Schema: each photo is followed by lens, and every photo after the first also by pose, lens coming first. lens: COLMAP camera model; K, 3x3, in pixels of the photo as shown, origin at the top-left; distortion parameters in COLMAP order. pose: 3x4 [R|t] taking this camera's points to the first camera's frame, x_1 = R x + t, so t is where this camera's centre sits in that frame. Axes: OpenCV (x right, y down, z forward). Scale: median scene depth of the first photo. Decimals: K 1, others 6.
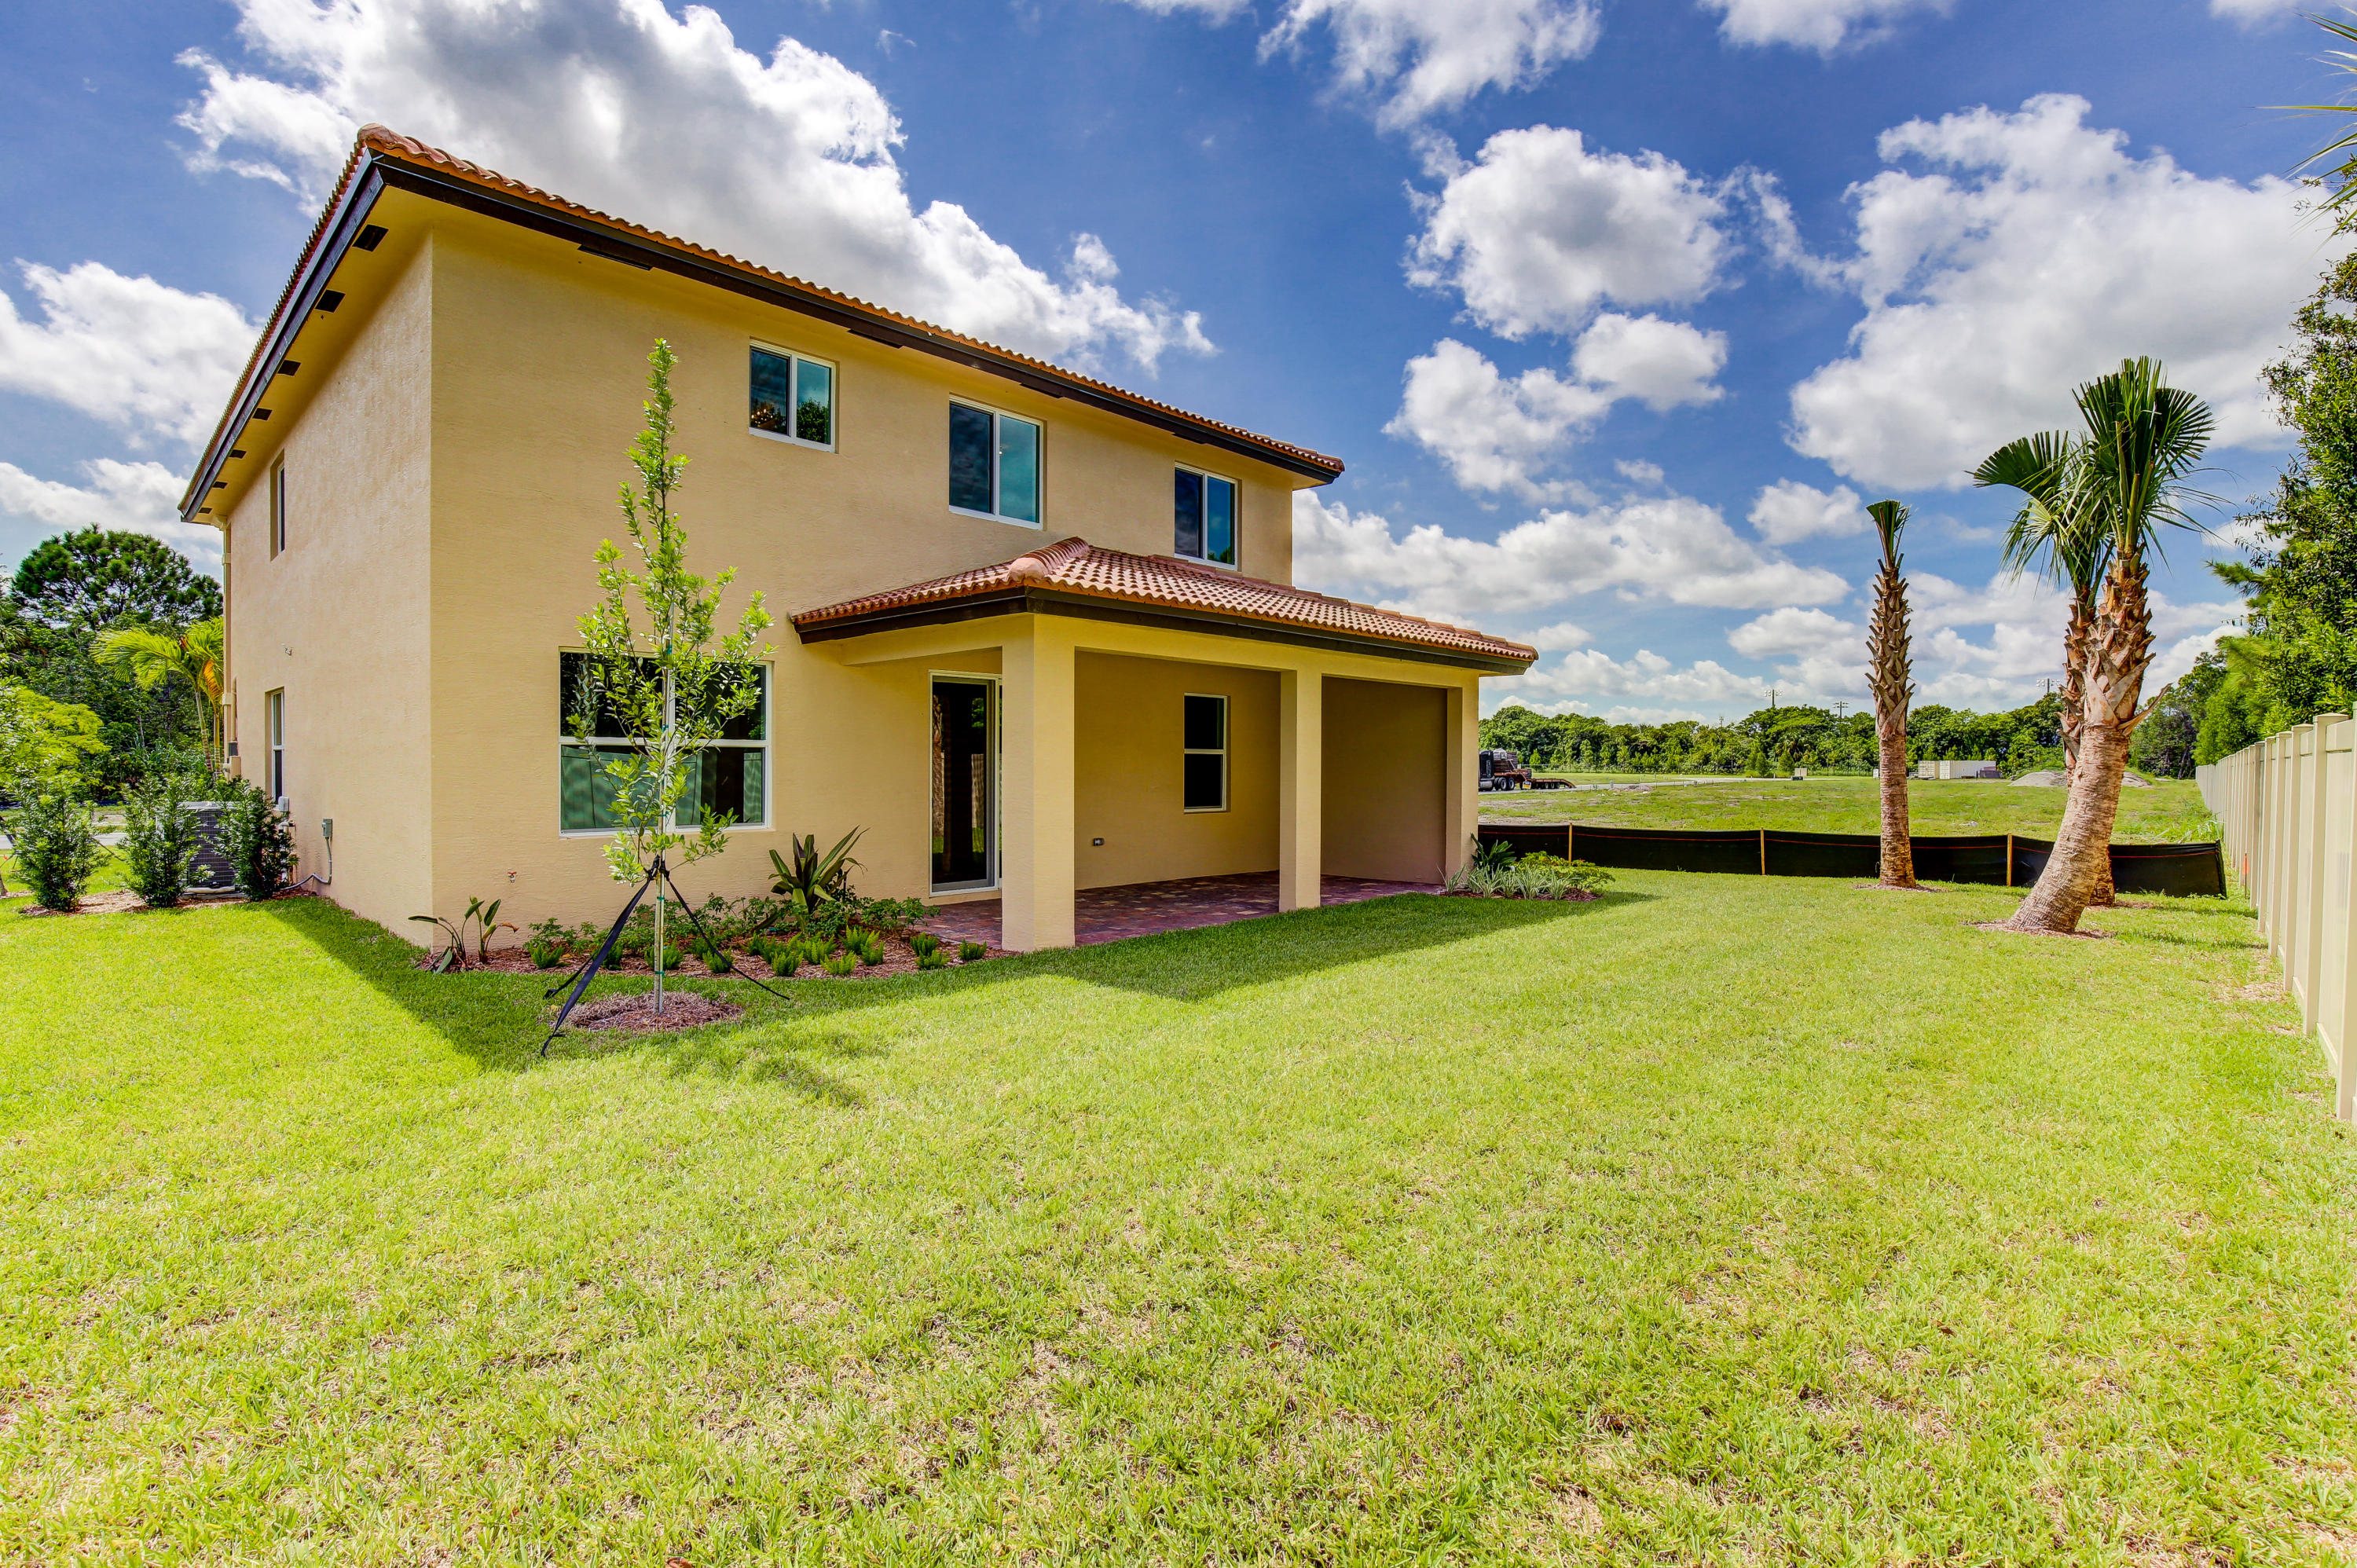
lens RADIAL K [[1102.2, 0, 1182.5], [0, 1102.2, 770.2], [0, 0, 1]] dist [-0.003468, -0.000367]
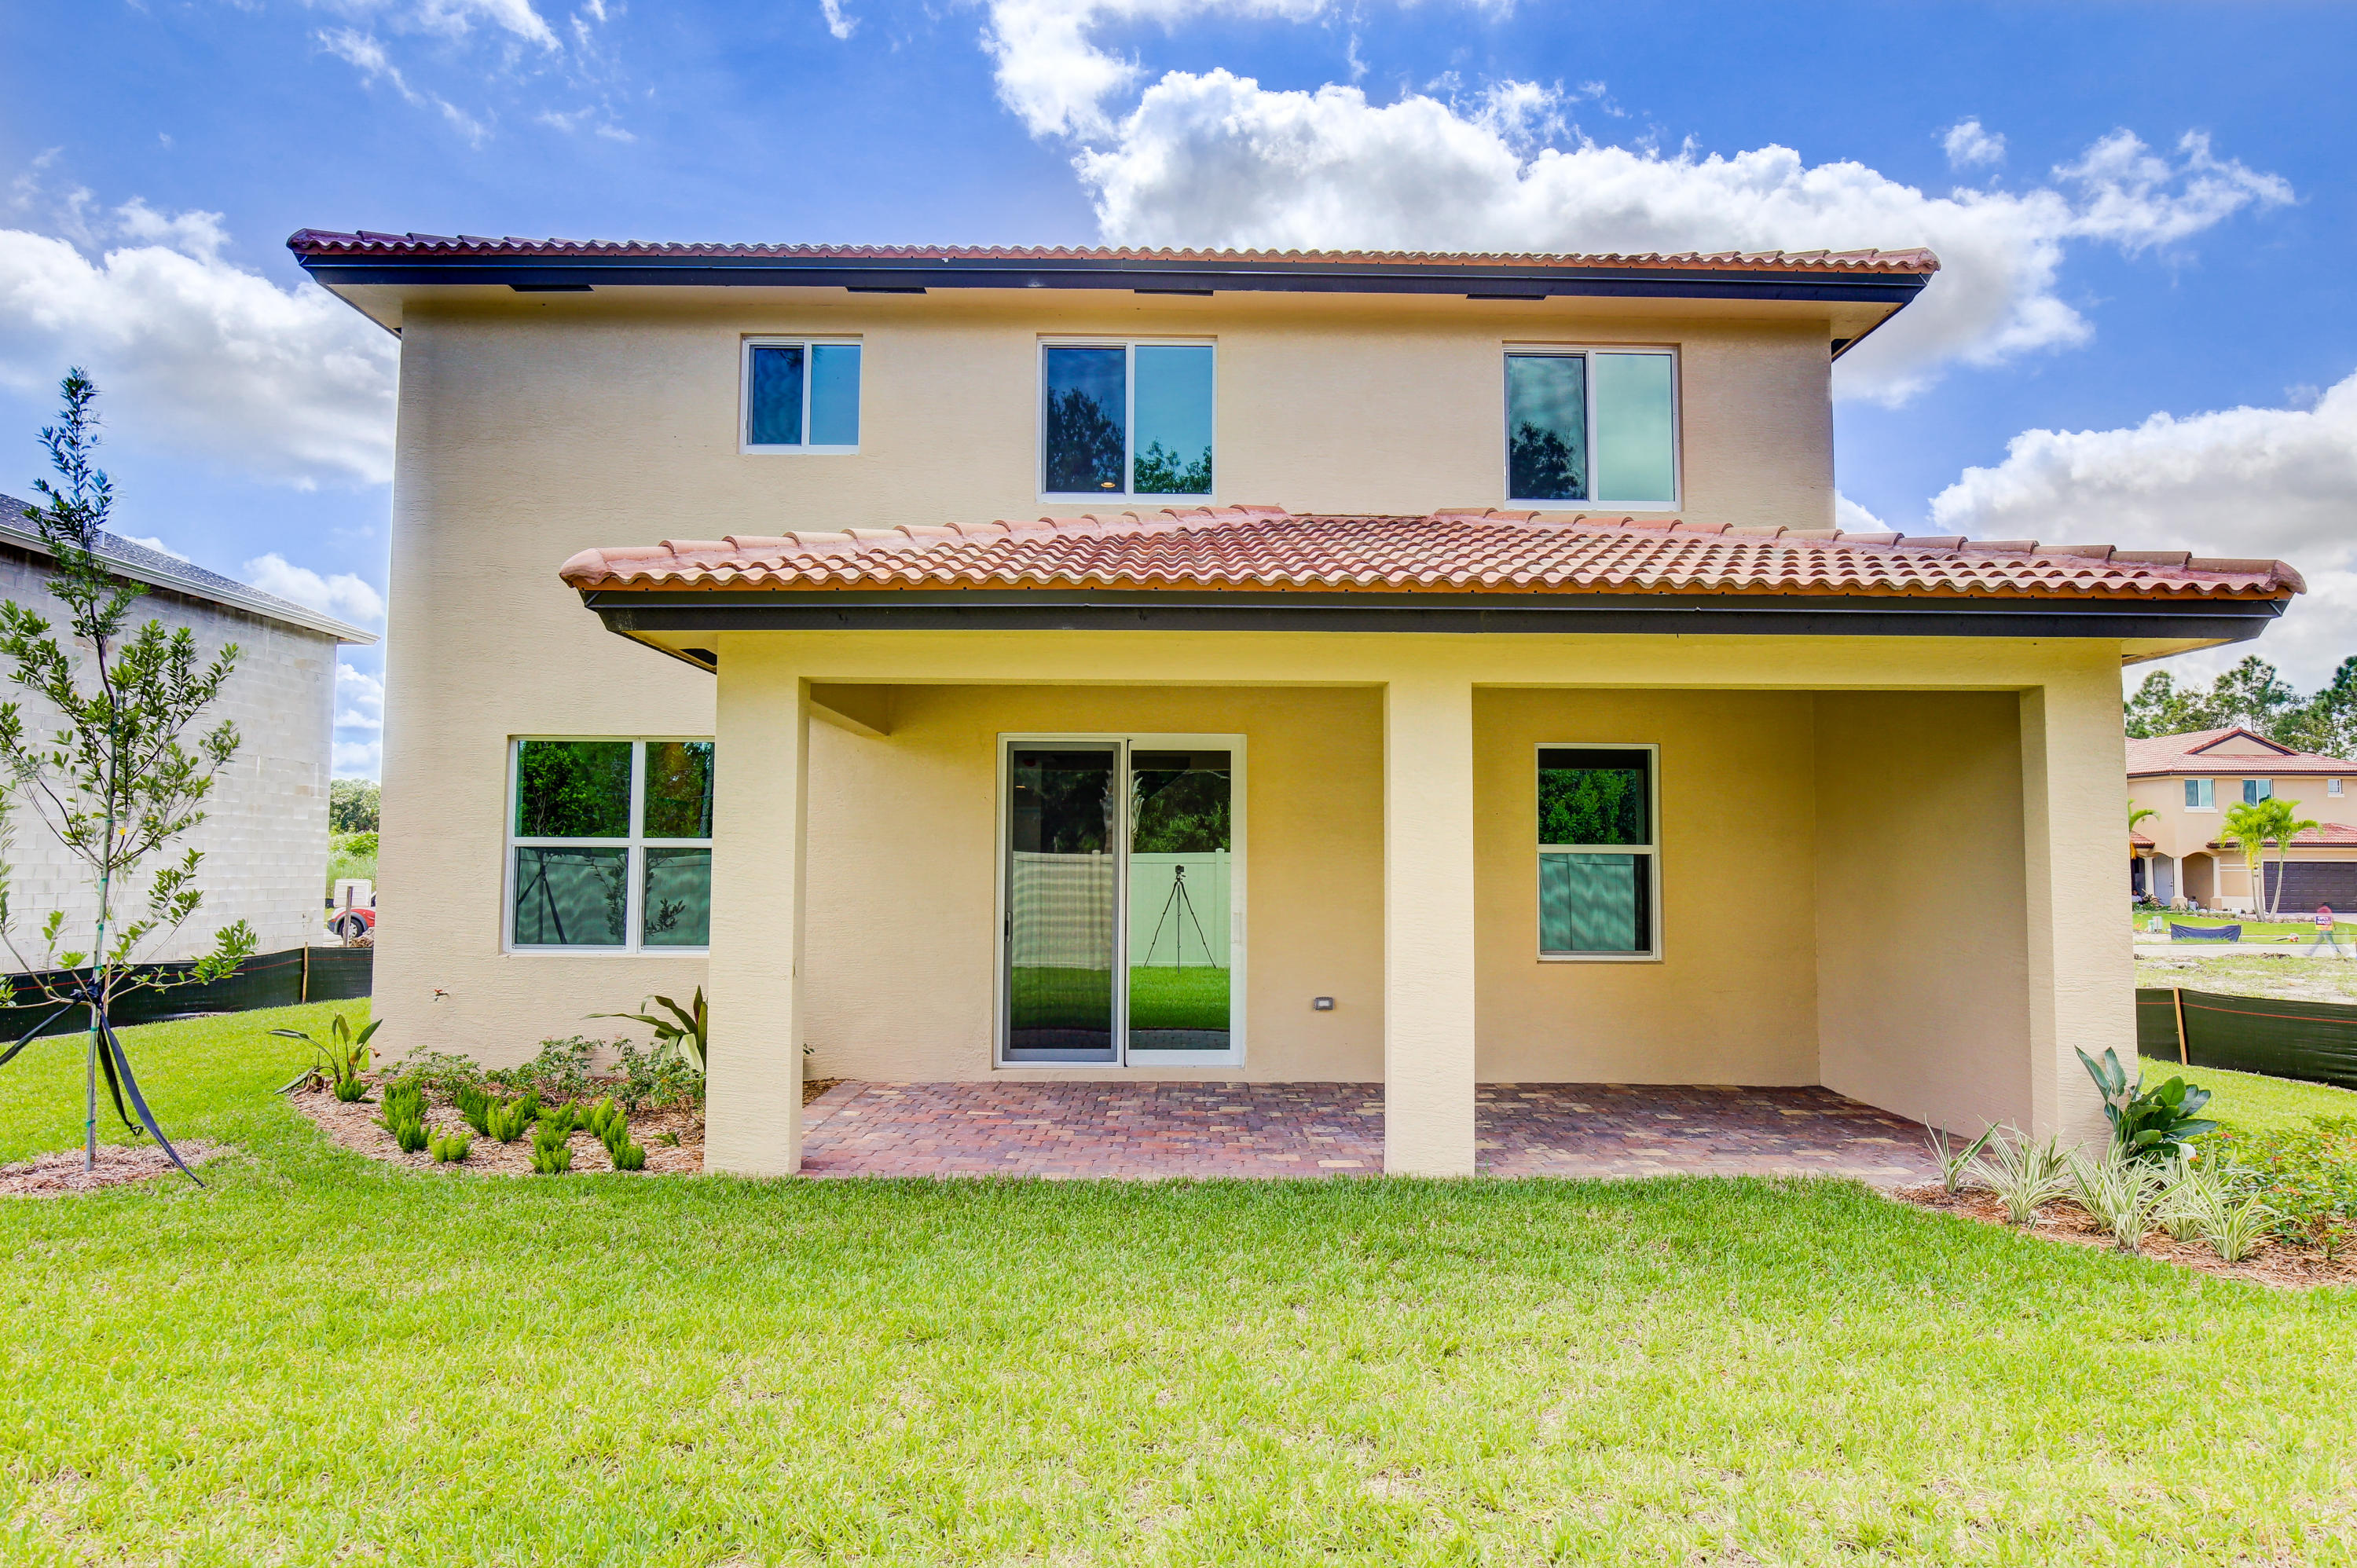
lens RADIAL K [[1350.5, 0, 1178.5], [0, 1350.5, 784.0], [0, 0, 1]] dist [-0.016791, 0.000014]
pose [[0.696596, -0.041807, -0.716245, 0.428113], [-0.005871, 0.997935, -0.063959, -0.005020], [0.717440, 0.048759, 0.694912, 0.463893]]
